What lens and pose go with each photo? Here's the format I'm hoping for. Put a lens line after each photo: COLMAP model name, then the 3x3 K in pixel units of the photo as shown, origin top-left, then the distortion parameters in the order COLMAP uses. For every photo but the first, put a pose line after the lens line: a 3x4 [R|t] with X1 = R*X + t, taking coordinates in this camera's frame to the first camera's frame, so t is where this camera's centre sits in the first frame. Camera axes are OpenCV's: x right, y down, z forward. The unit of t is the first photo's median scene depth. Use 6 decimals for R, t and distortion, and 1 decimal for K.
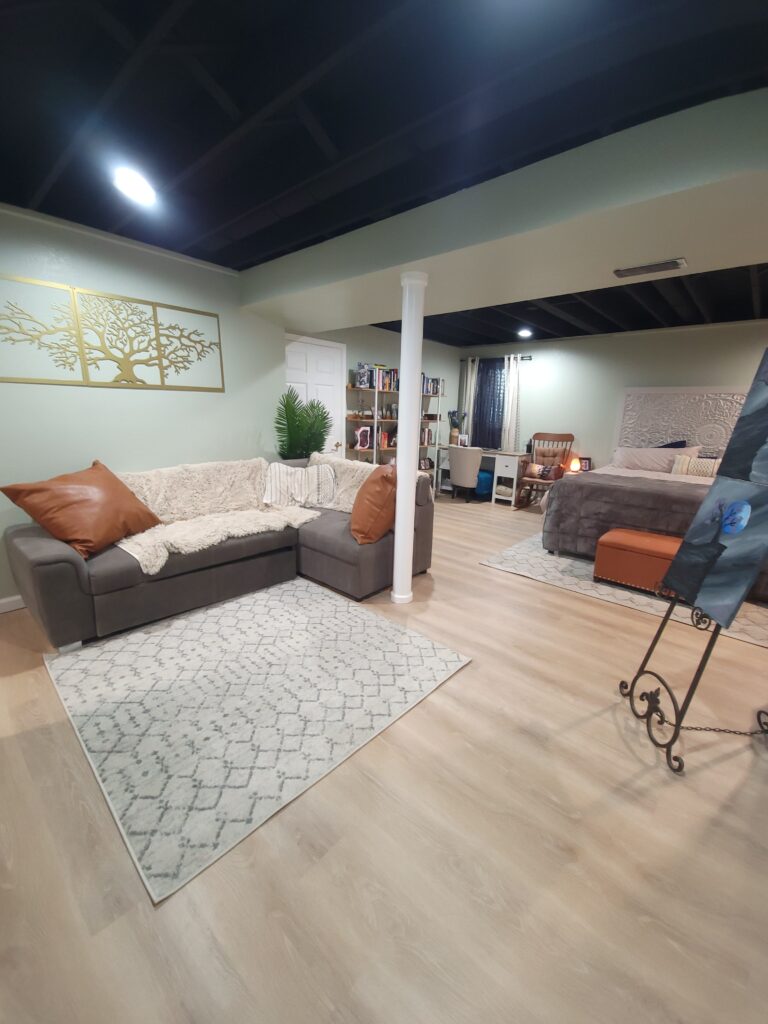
lens RADIAL K [[412.8, 0, 387.6], [0, 412.8, 509.8], [0, 0, 1]] dist [-0.000527, -0.000321]
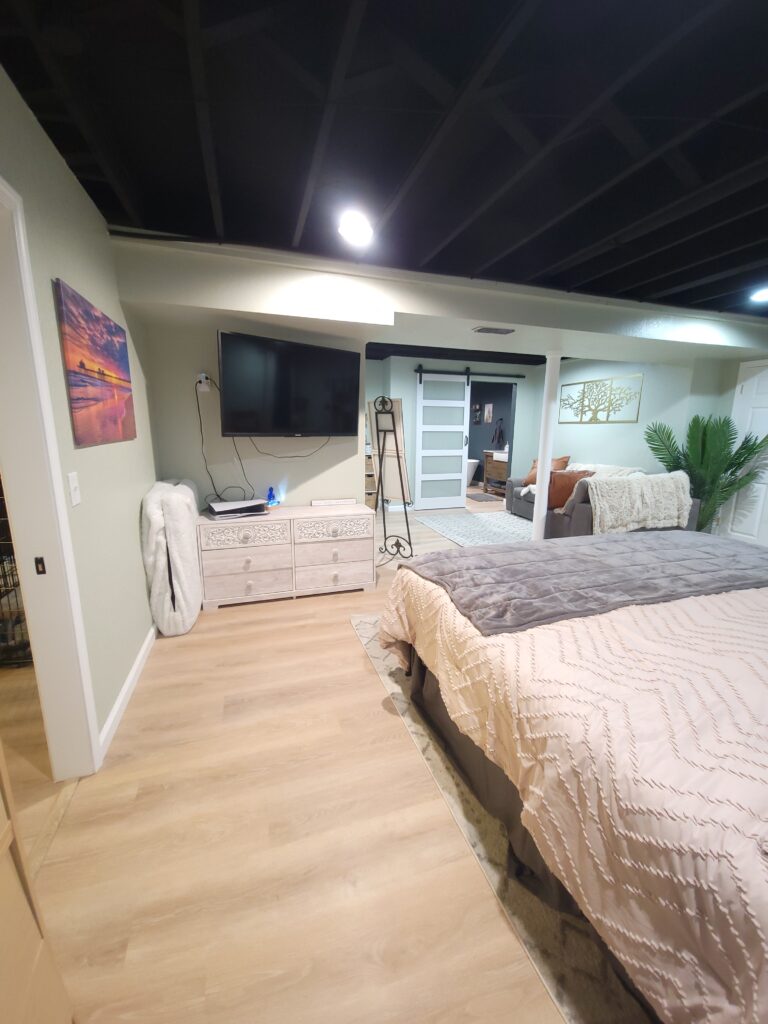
lens RADIAL K [[412.8, 0, 387.6], [0, 412.8, 509.8], [0, 0, 1]] dist [-0.000527, -0.000321]
pose [[-0.497020, 0.137892, -0.856713, 1.662455], [-0.227830, 0.931919, 0.282172, -0.243379], [0.837296, 0.335430, -0.431766, 1.175449]]
